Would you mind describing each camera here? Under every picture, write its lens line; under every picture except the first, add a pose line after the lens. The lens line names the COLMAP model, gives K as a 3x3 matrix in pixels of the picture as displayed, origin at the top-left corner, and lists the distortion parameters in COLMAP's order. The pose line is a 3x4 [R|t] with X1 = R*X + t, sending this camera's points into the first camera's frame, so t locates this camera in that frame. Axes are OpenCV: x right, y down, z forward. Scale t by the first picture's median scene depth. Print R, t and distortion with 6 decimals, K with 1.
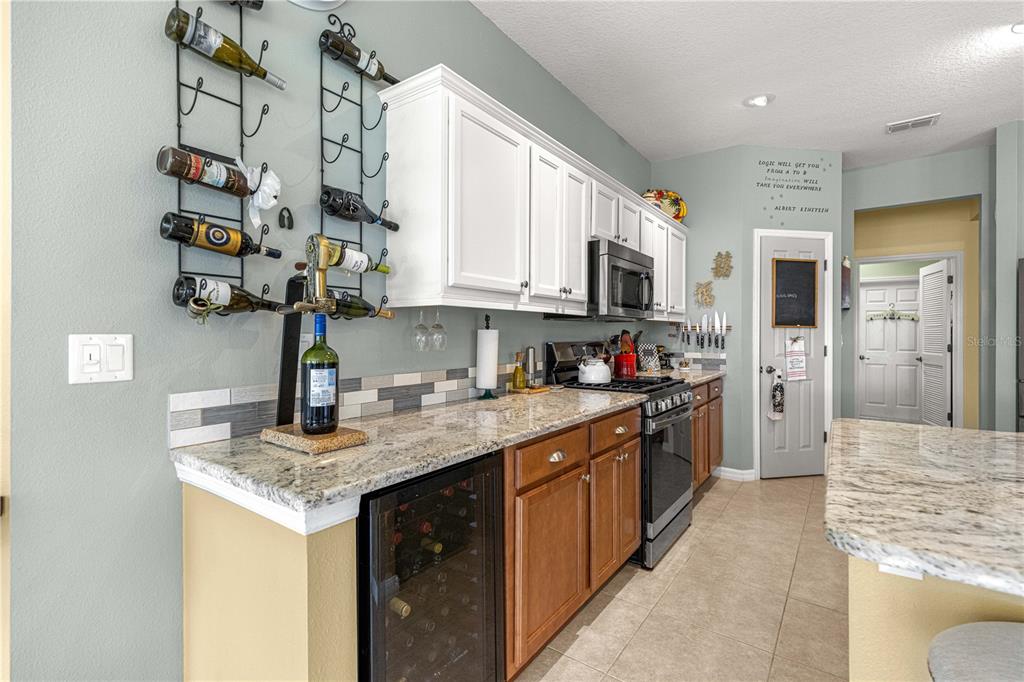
lens RADIAL K [[461.7, 0, 515.8], [0, 461.7, 332.9], [0, 0, 1]] dist [0.003726, -0.000295]
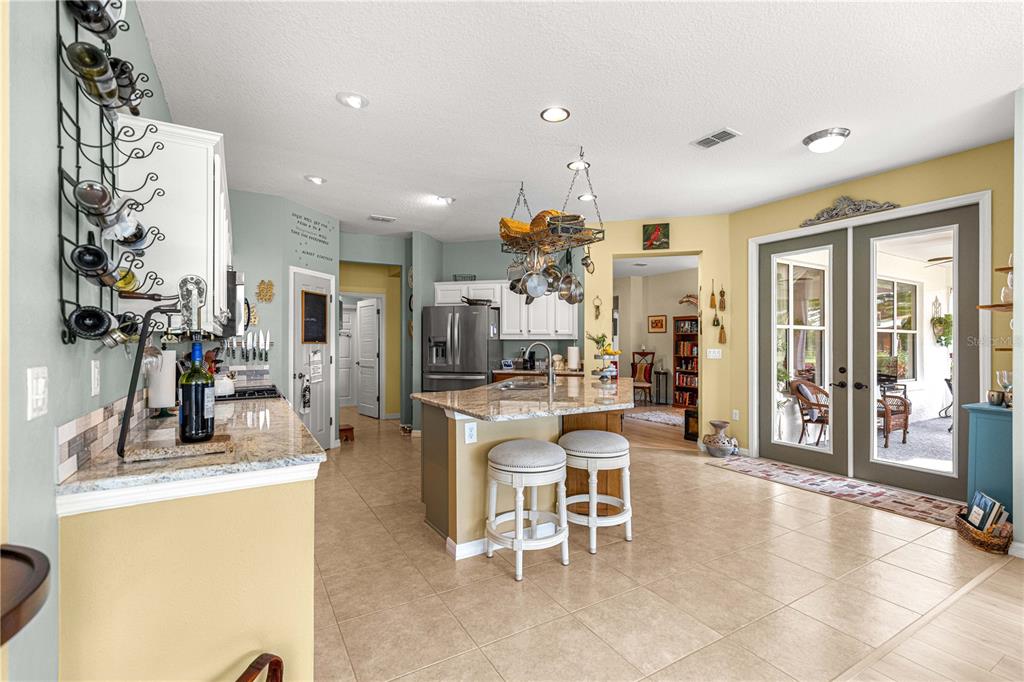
lens RADIAL K [[461.7, 0, 518.5], [0, 461.7, 342.6], [0, 0, 1]] dist [0.003726, -0.000295]
pose [[0.401560, -0.001928, 0.915831, -0.388571], [0.003076, 0.999995, 0.000757, -0.012921], [-0.915828, 0.002514, 0.401563, -0.082278]]
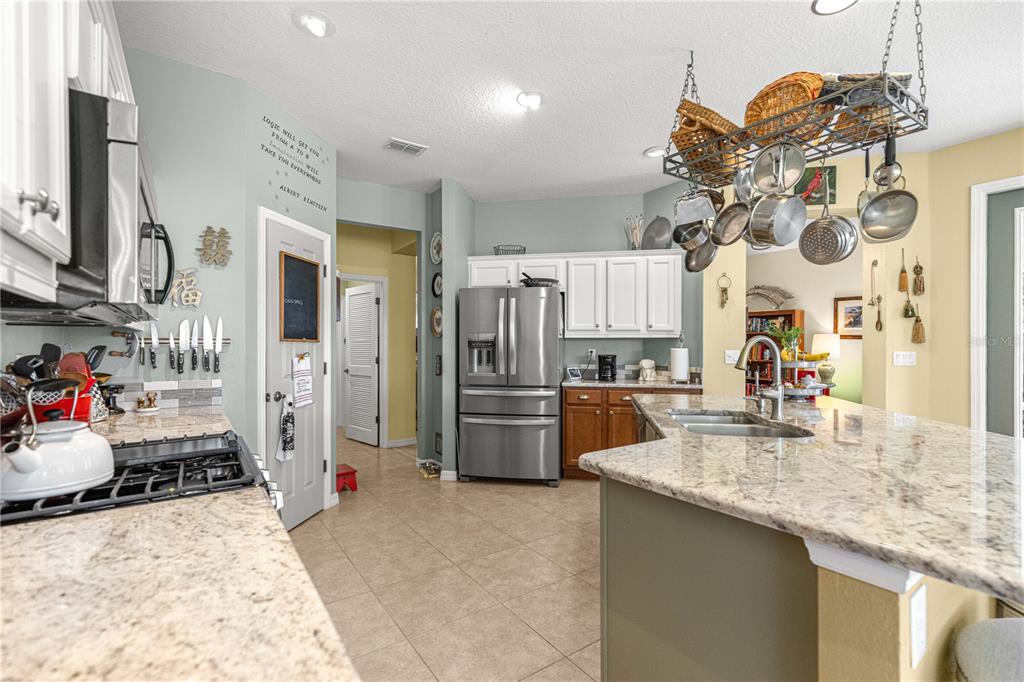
lens RADIAL K [[461.7, 0, 516.6], [0, 461.7, 347.4], [0, 0, 1]] dist [0.003726, -0.000295]
pose [[0.335256, -0.003700, 0.942120, -0.036220], [0.002099, 0.999993, 0.003180, -0.003059], [-0.942125, 0.000912, 0.335261, 0.367131]]
